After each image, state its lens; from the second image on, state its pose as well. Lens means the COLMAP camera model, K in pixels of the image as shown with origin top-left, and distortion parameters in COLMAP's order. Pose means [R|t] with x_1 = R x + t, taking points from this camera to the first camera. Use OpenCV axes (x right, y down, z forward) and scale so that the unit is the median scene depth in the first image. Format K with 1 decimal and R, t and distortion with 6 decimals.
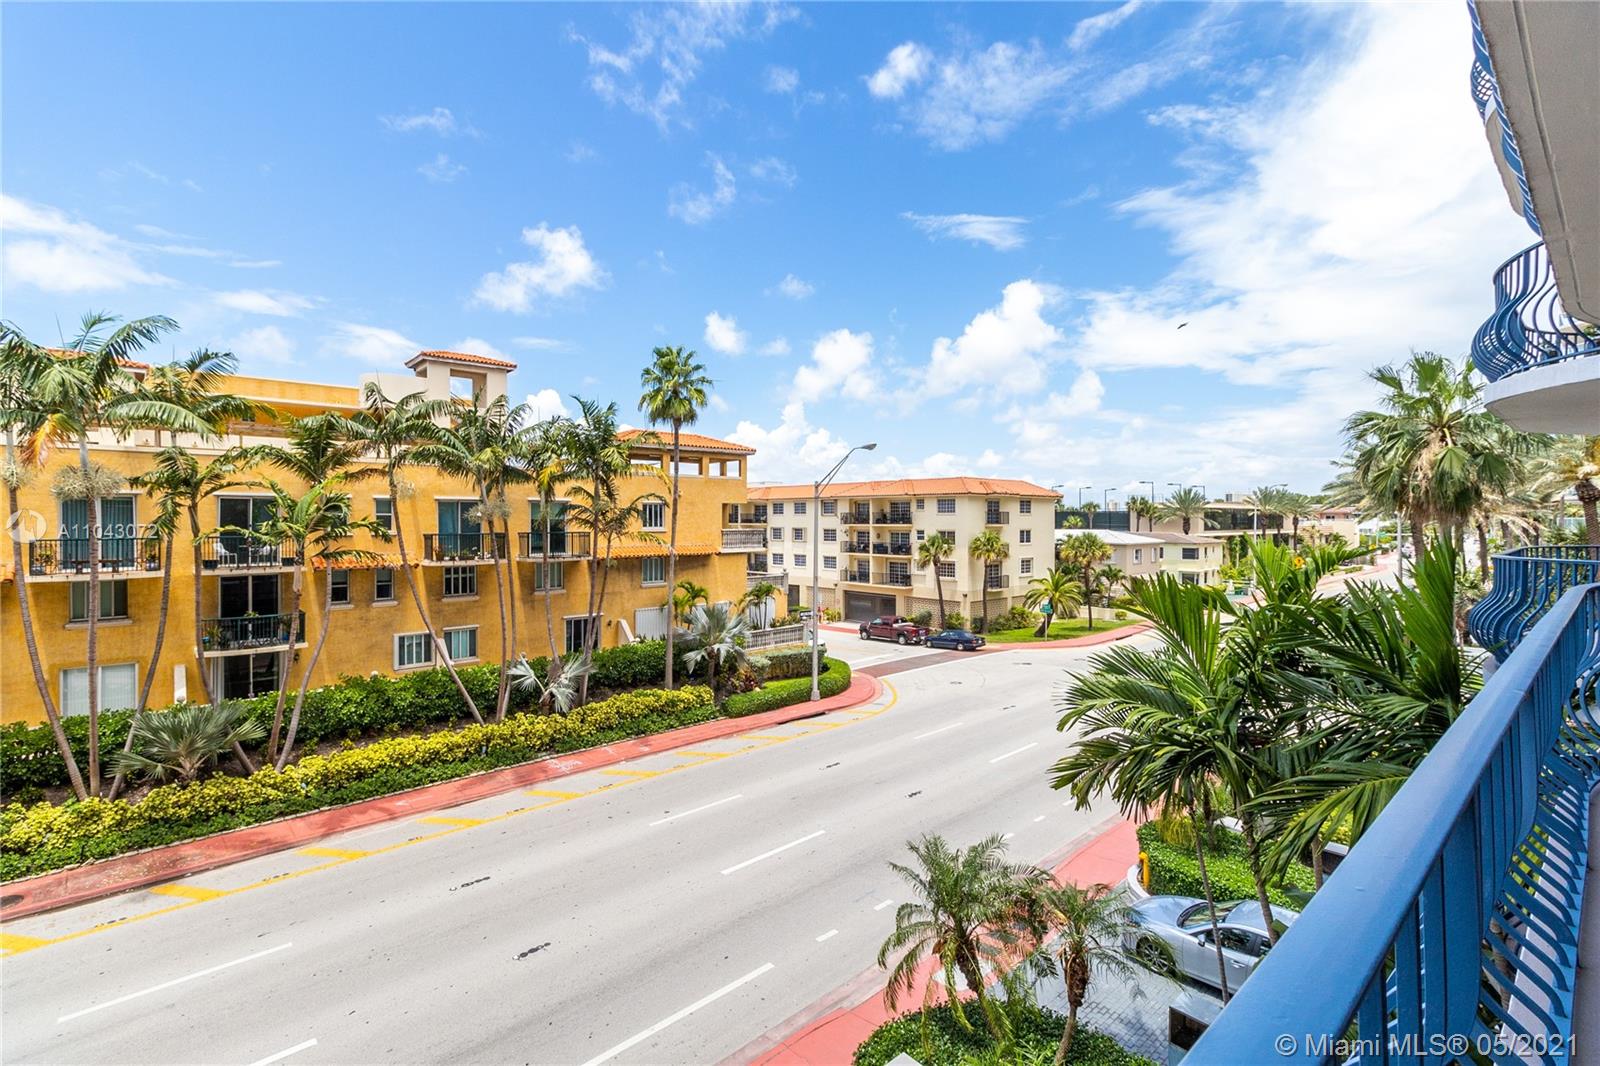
lens RADIAL K [[733.2, 0, 797.4], [0, 733.2, 521.4], [0, 0, 1]] dist [0.000825, 0.000958]
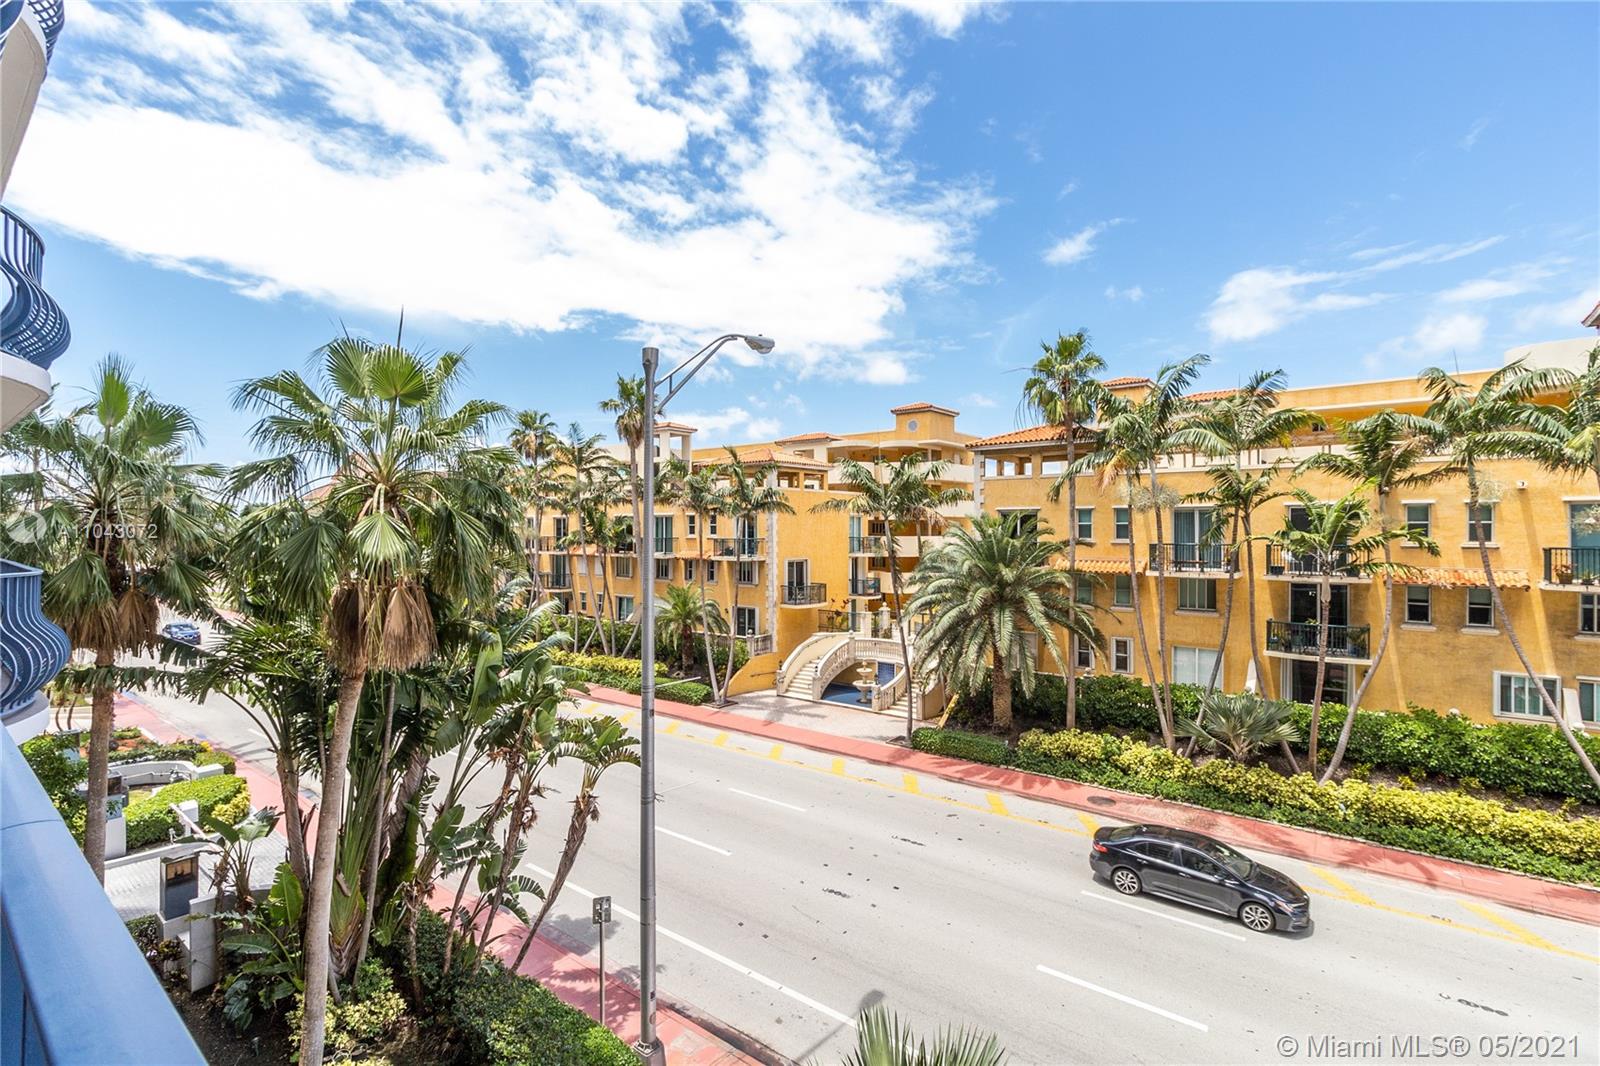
lens RADIAL K [[733.0, 0, 795.7], [0, 733.0, 529.7], [0, 0, 1]] dist [-0.000069, 0.001349]
pose [[0.164681, 0.001790, -0.986345, 0.117671], [-0.002574, 0.999996, 0.001385, -0.000242], [0.986344, 0.002310, 0.164685, 0.109654]]
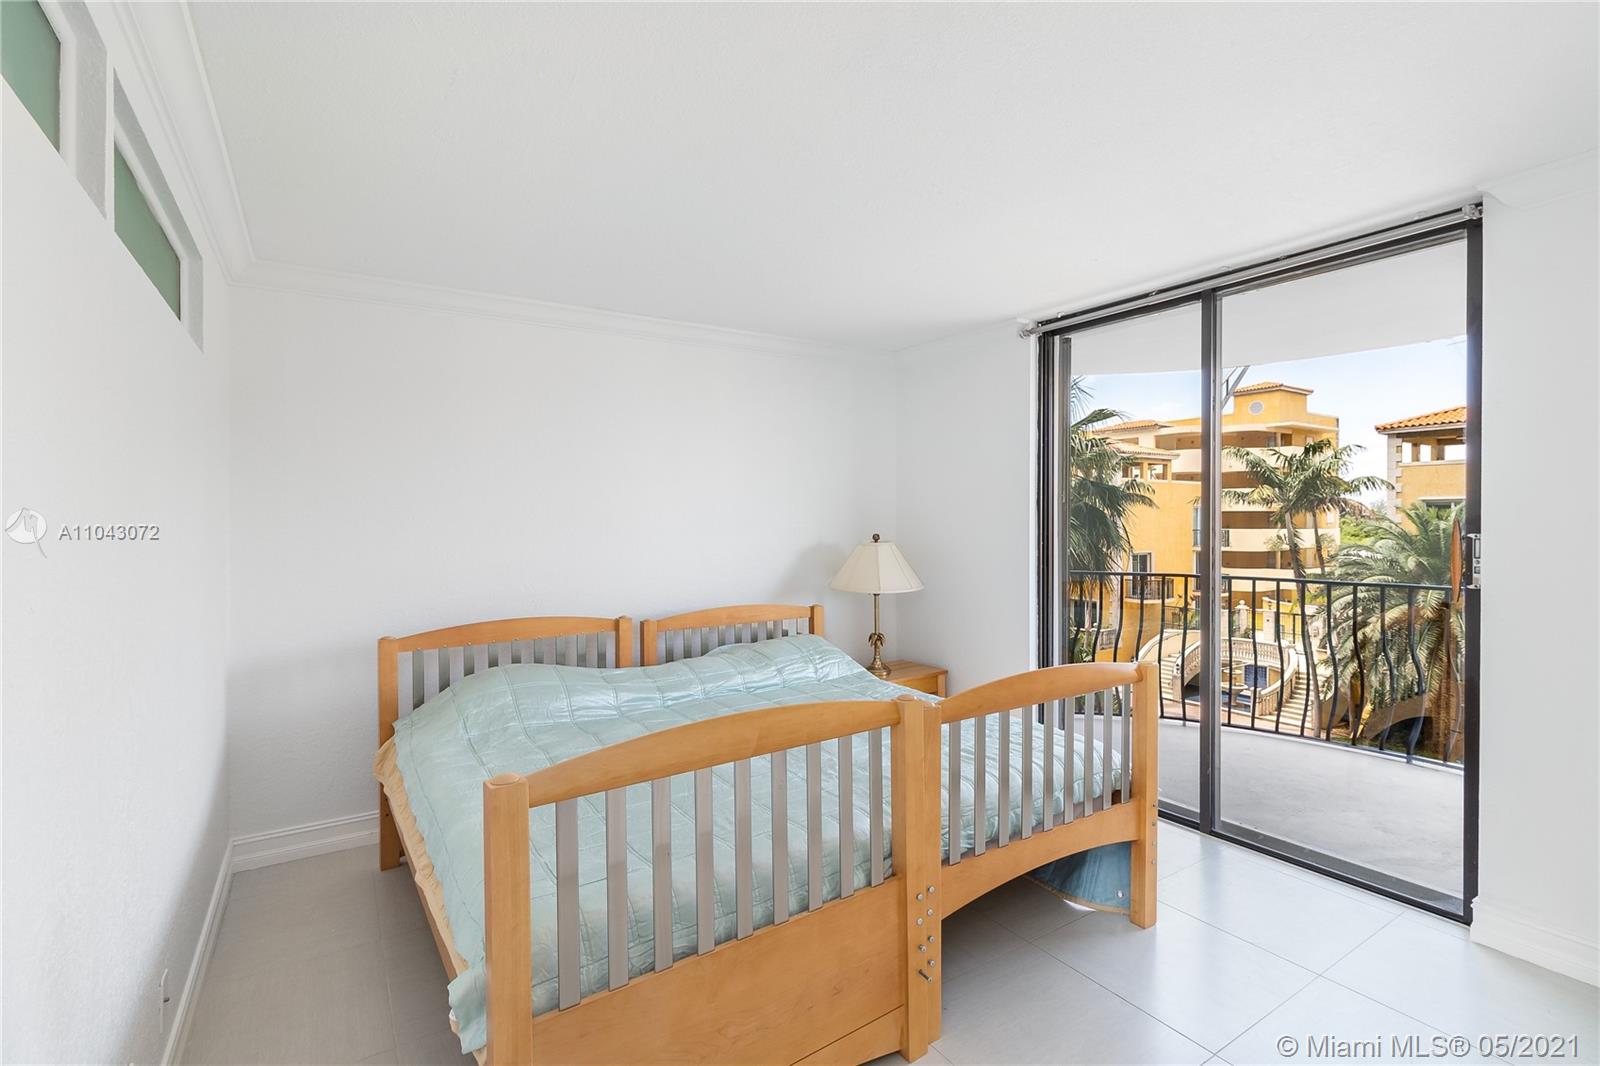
lens RADIAL K [[733.0, 0, 795.7], [0, 733.0, 529.7], [0, 0, 1]] dist [-0.000069, 0.001349]
pose [[-0.154195, 0.012651, -0.987959, 0.170414], [-0.003373, 0.999905, 0.013330, 0.000109], [0.988035, 0.005387, -0.154138, -0.085385]]
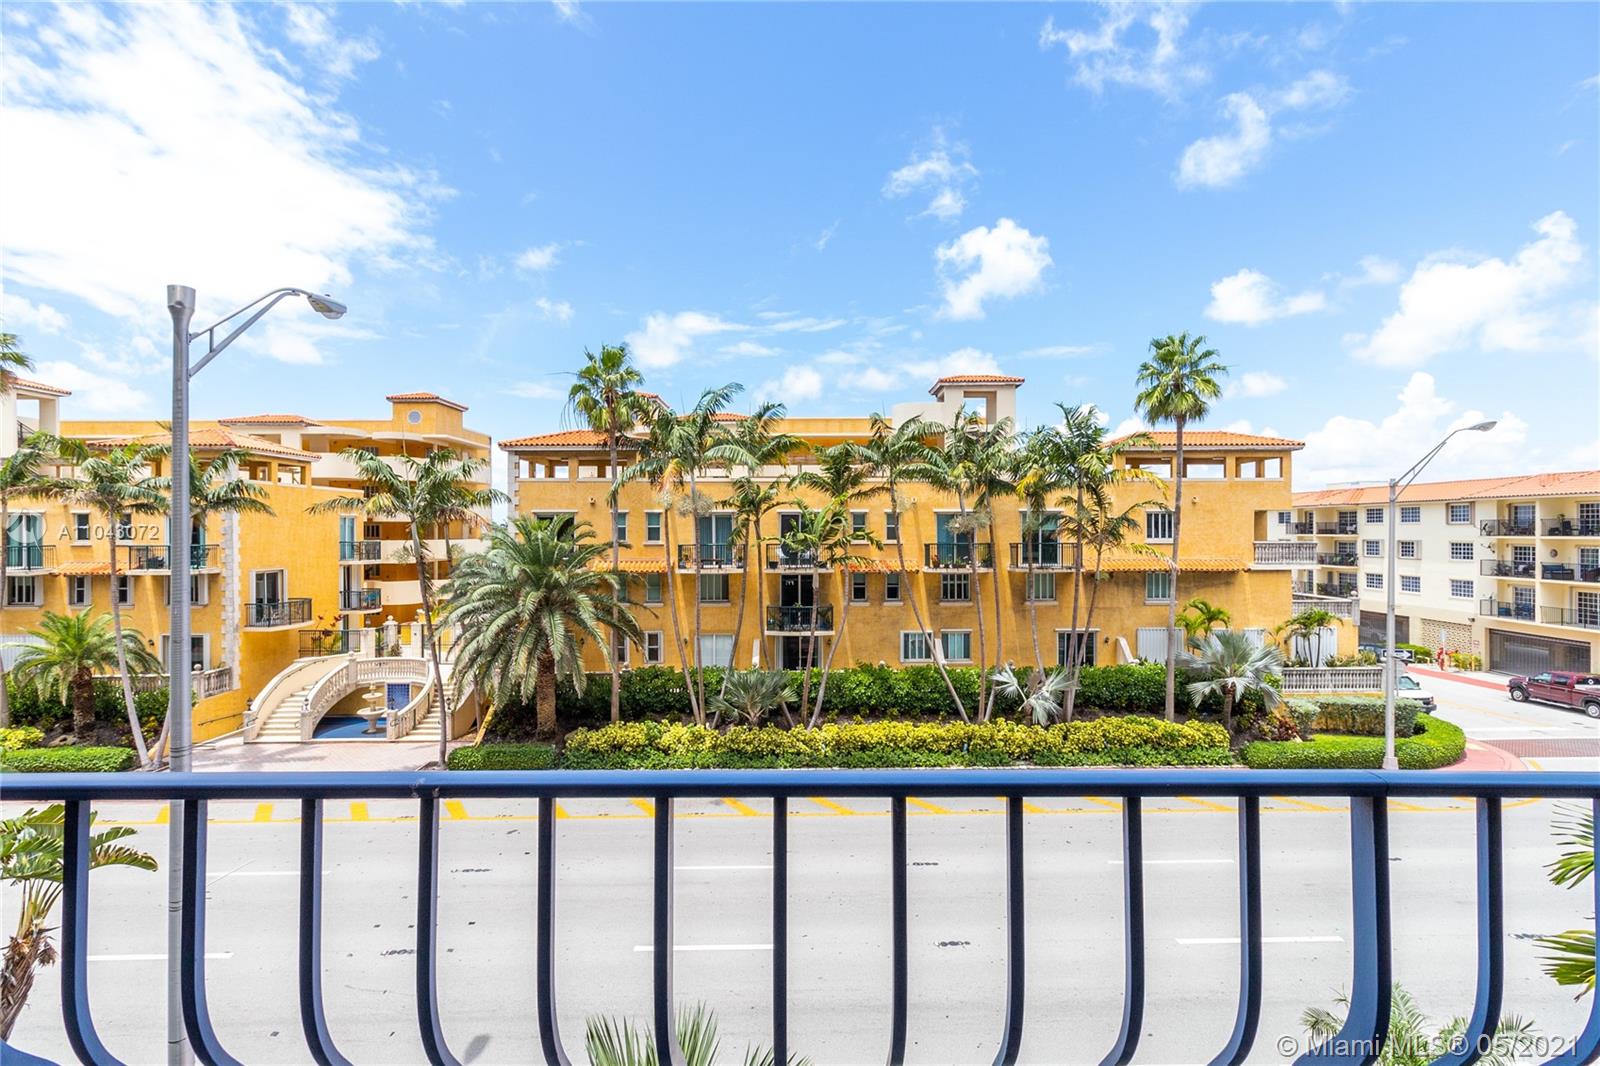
lens RADIAL K [[733.0, 0, 795.7], [0, 733.0, 529.7], [0, 0, 1]] dist [-0.000069, 0.001349]
pose [[0.746542, -0.001888, -0.665335, 0.087724], [-0.000126, 0.999996, -0.002978, -0.000353], [0.665338, 0.002307, 0.746539, 0.038012]]
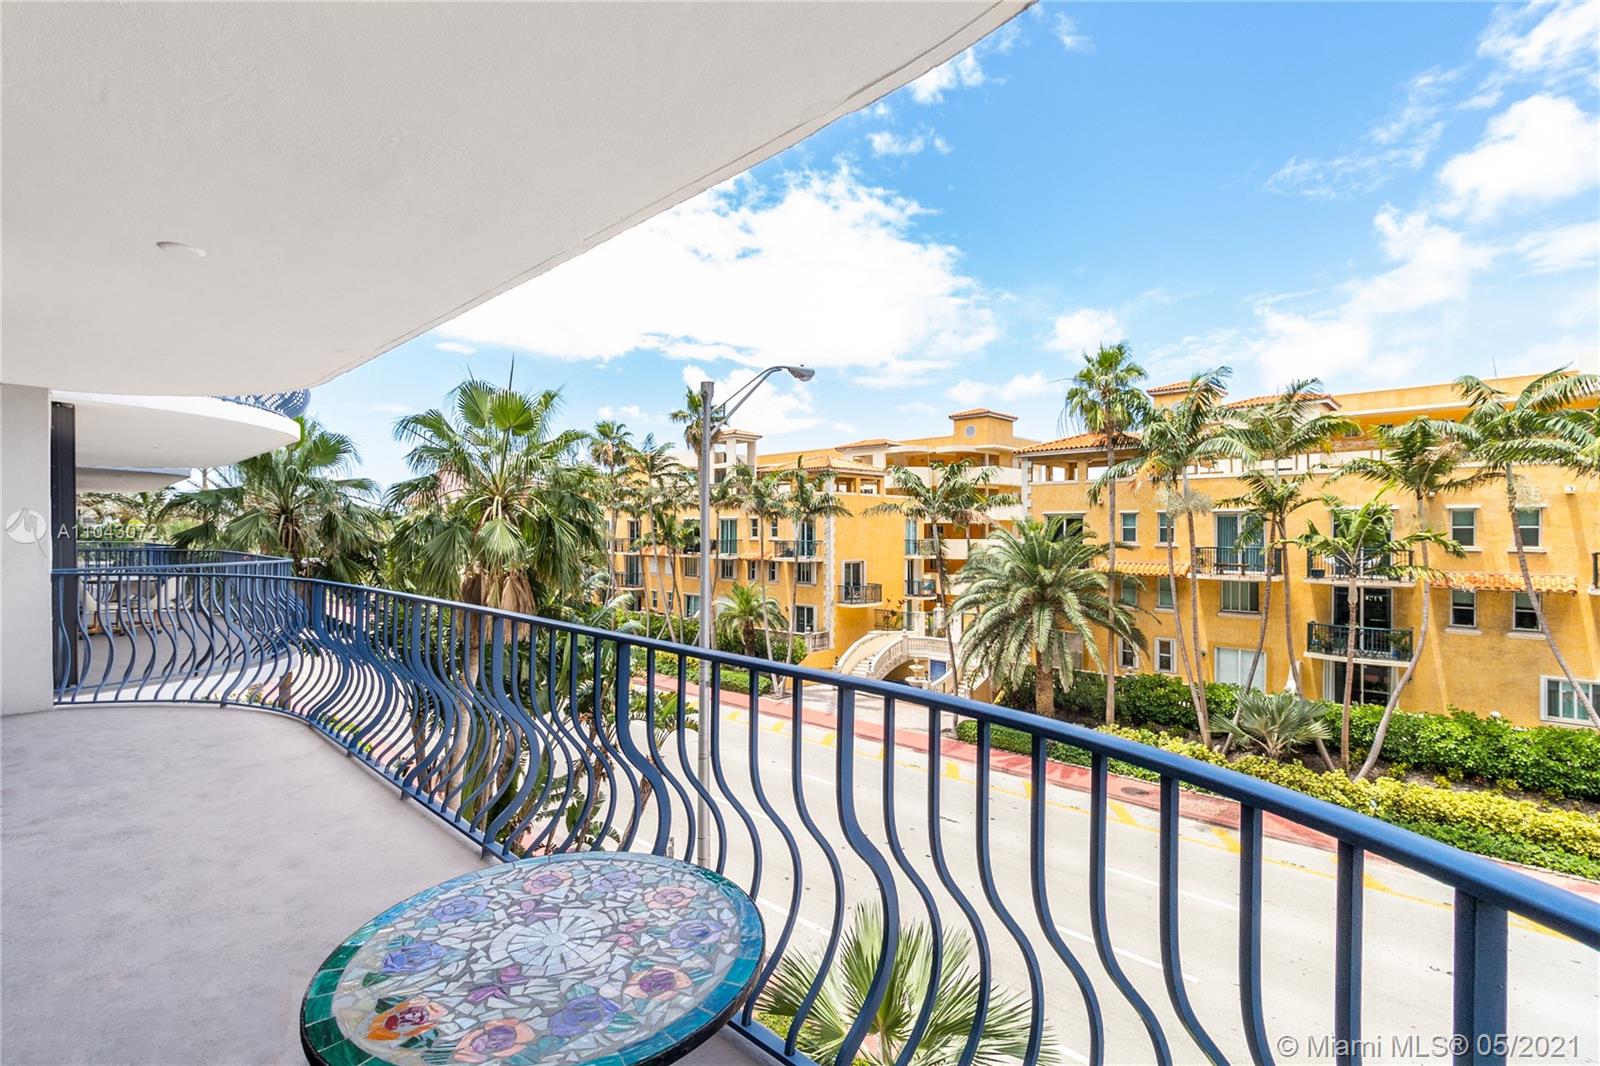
lens RADIAL K [[733.0, 0, 795.7], [0, 733.0, 529.7], [0, 0, 1]] dist [-0.000069, 0.001349]
pose [[0.072214, -0.001458, -0.997388, 0.196453], [-0.005402, 0.999984, -0.001853, -0.000534], [0.997375, 0.005522, 0.072205, 0.121064]]
